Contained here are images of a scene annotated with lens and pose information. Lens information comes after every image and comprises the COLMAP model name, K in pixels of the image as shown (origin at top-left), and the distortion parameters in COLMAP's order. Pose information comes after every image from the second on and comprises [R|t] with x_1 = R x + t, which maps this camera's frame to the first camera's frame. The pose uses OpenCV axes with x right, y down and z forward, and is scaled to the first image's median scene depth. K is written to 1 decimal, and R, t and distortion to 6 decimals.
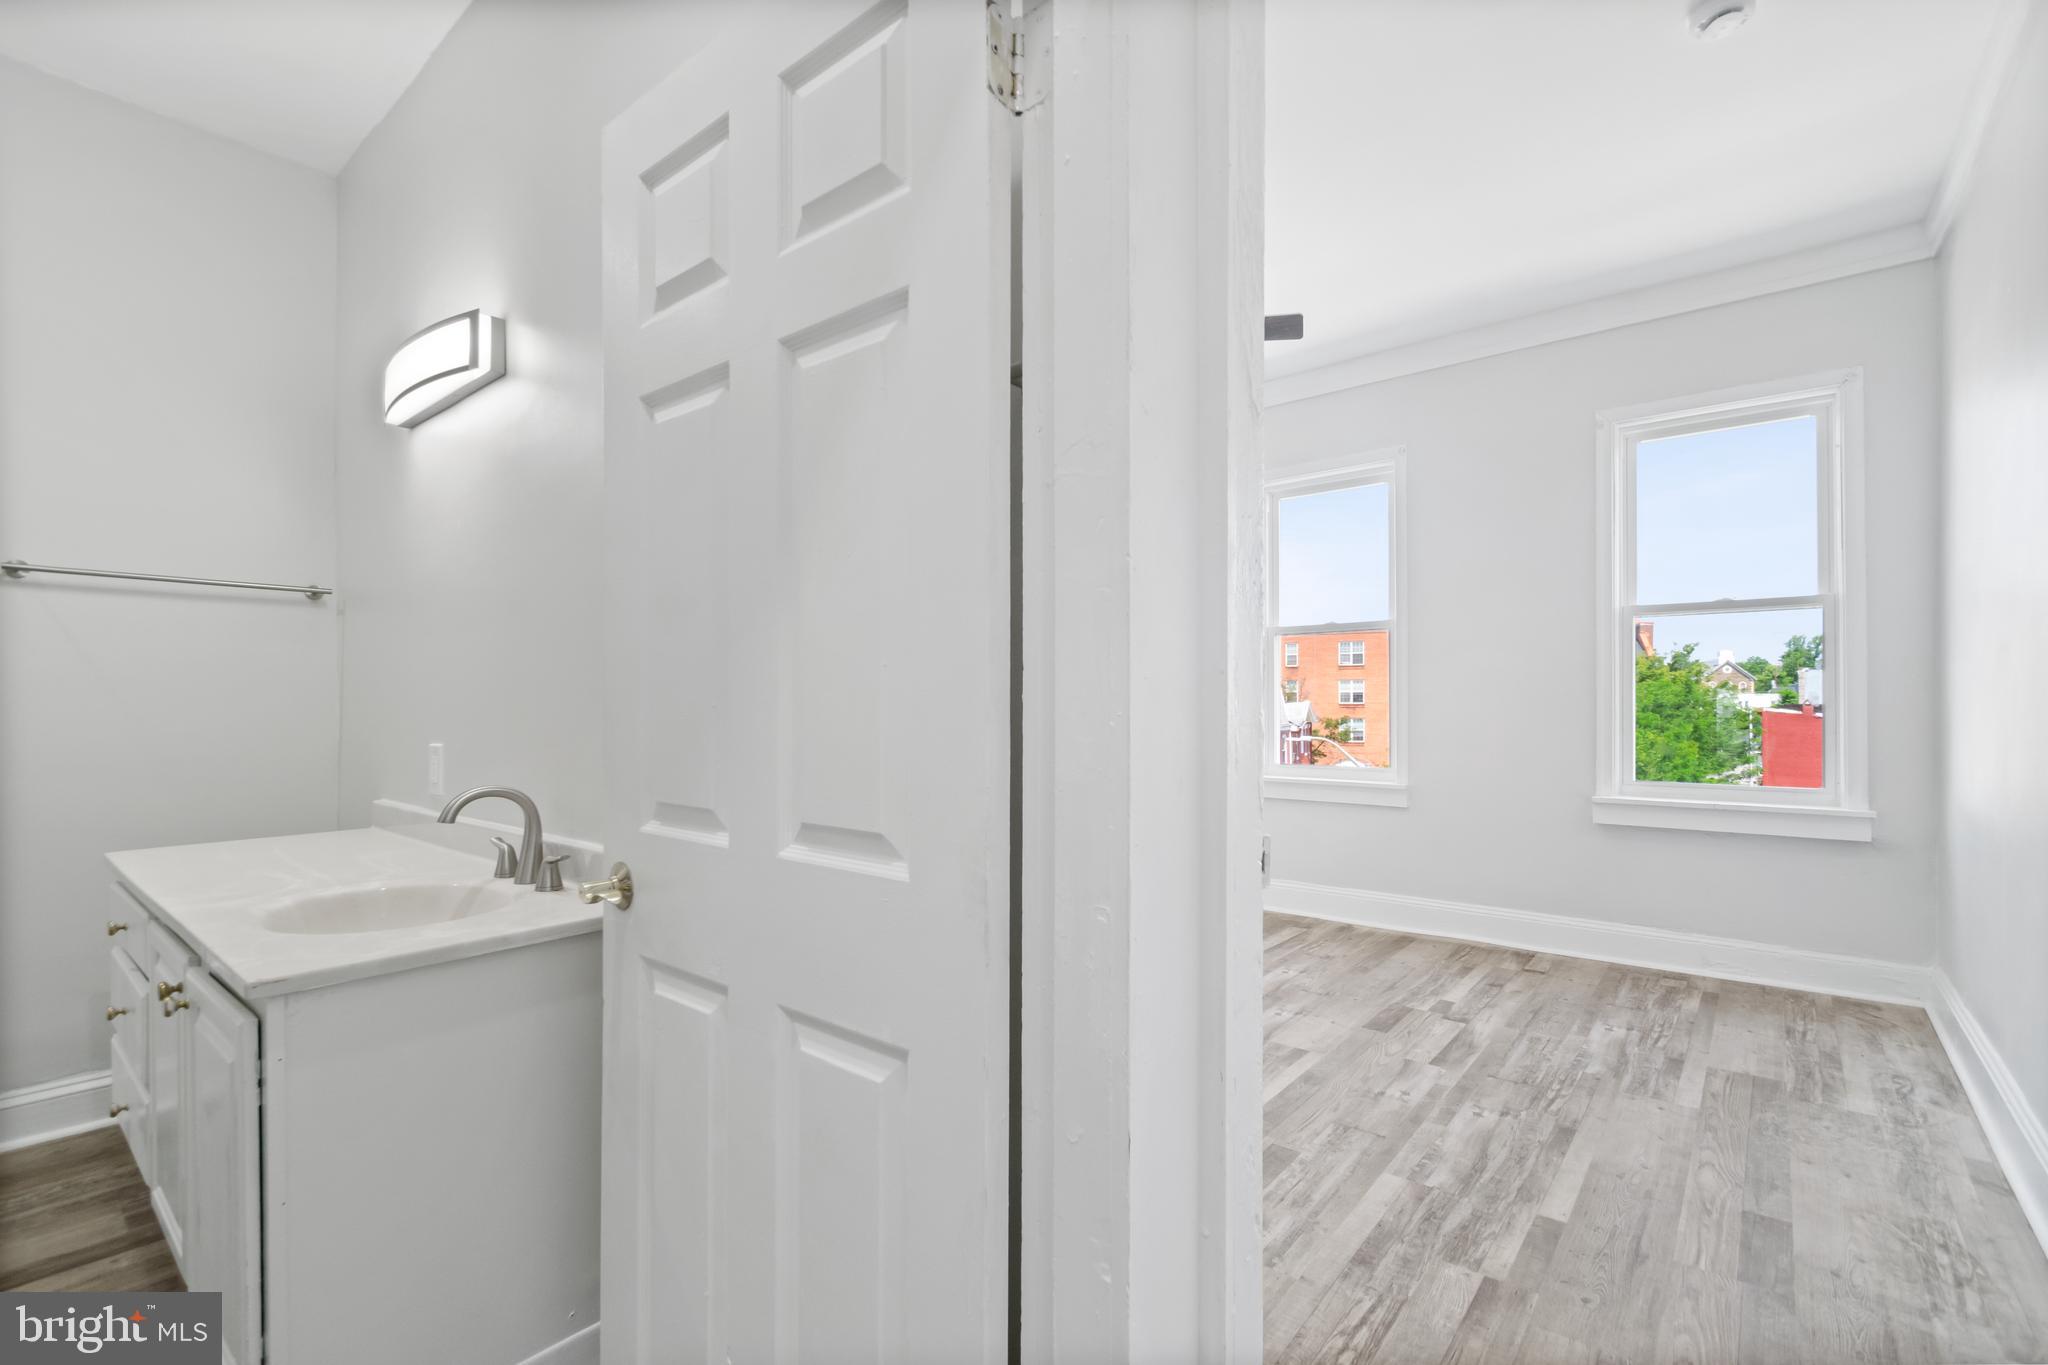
lens RADIAL K [[909.3, 0, 1021.9], [0, 909.3, 698.9], [0, 0, 1]] dist [-0.001855, -0.000424]
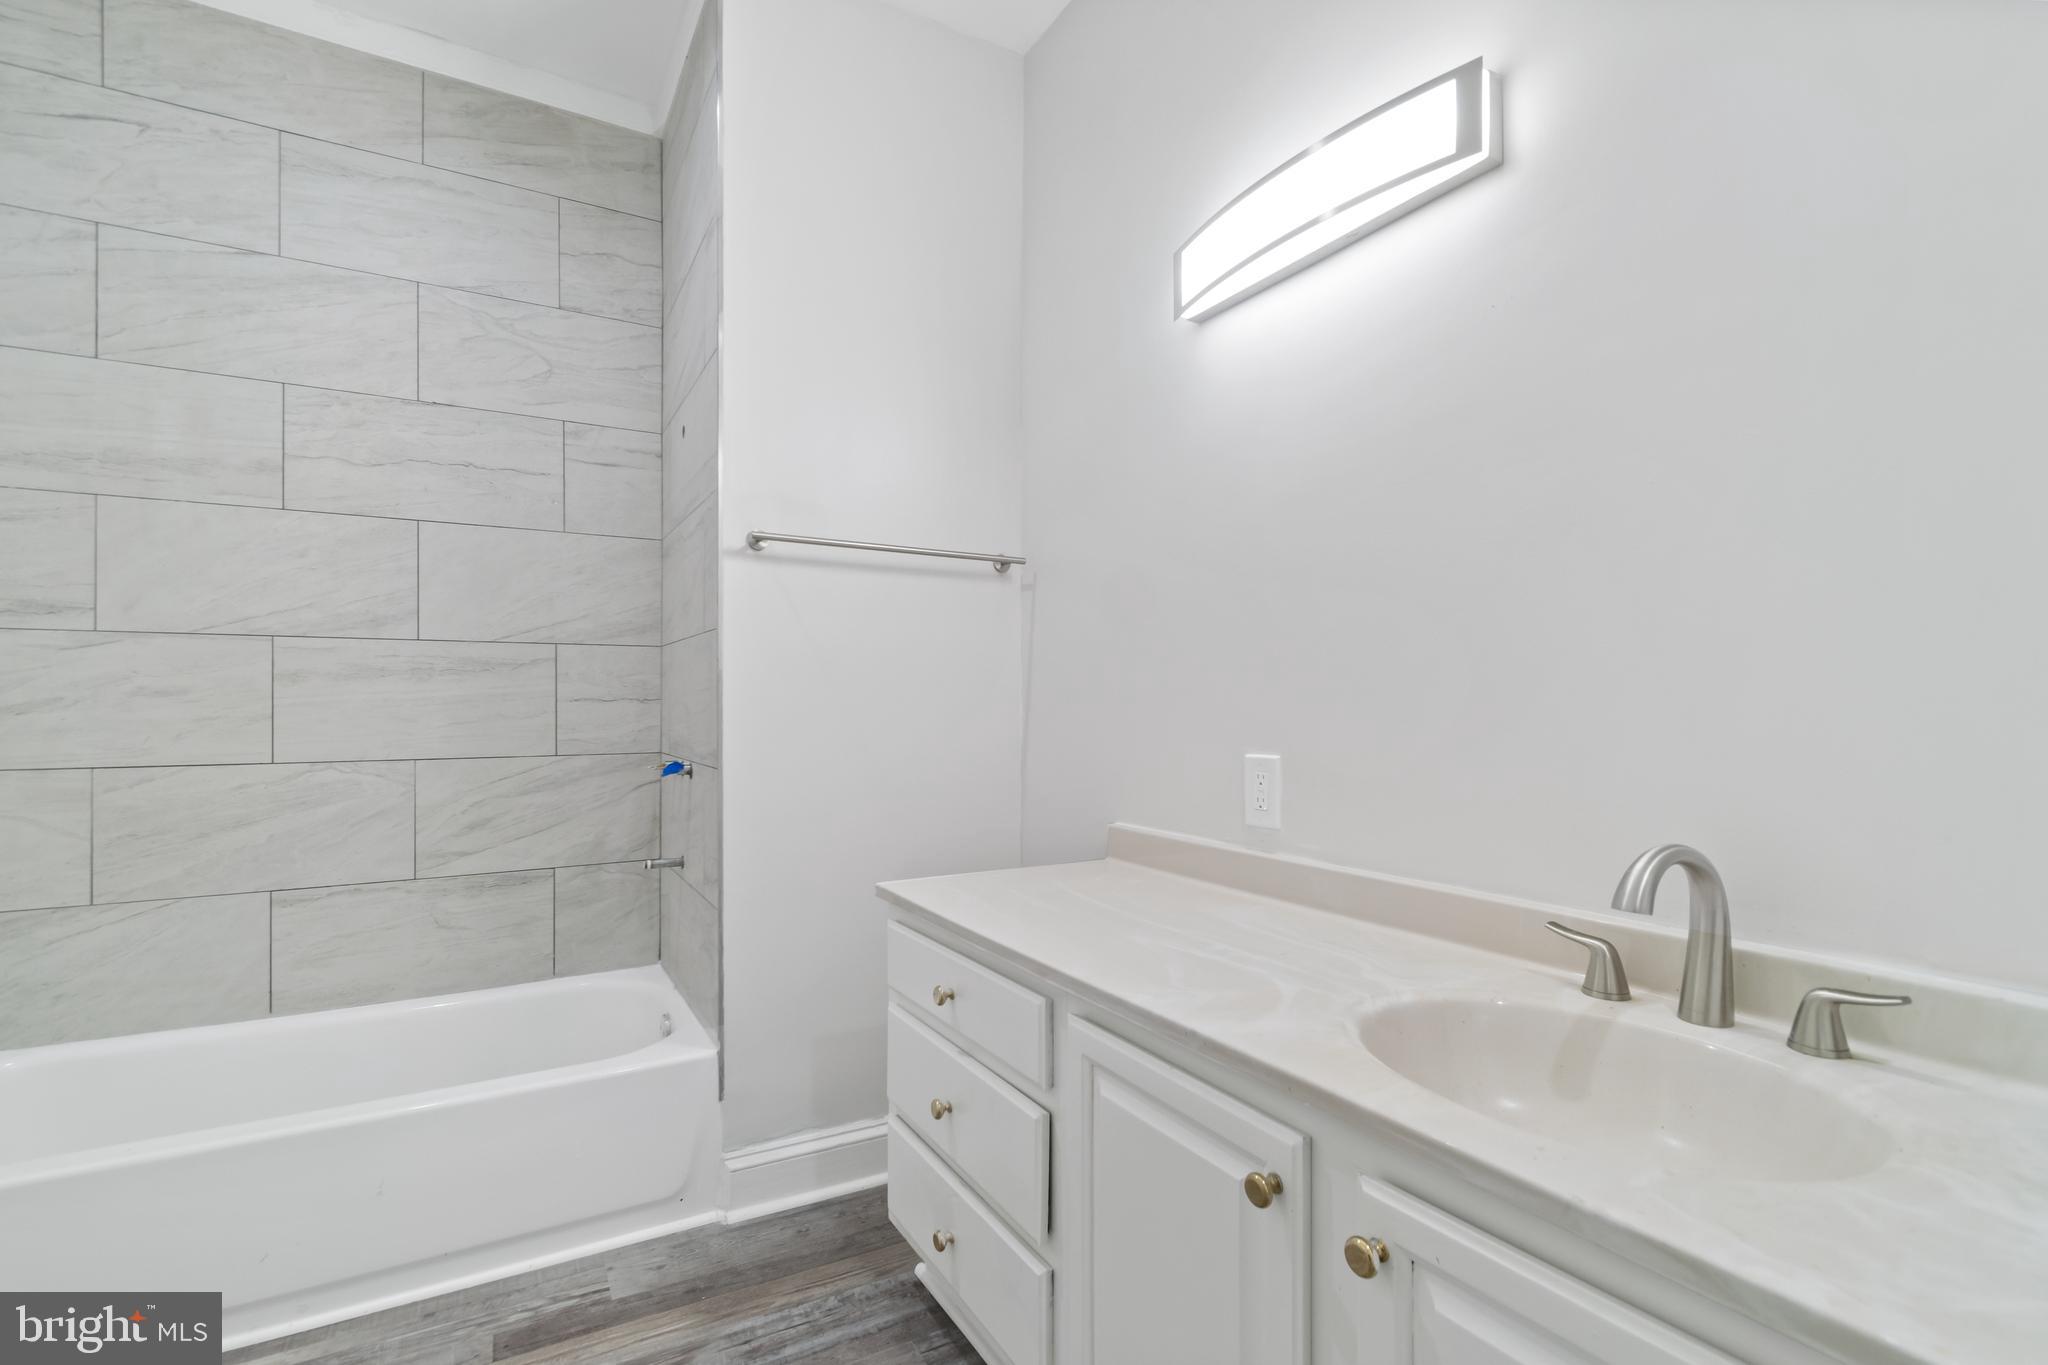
lens RADIAL K [[932.1, 0, 1005.0], [0, 932.1, 697.6], [0, 0, 1]] dist [0.011435, -0.007966]
pose [[0.938154, 0.004912, -0.346183, -0.653972], [-0.006416, 0.999974, -0.003197, 0.009605], [0.346158, 0.005220, 0.938162, 0.282017]]
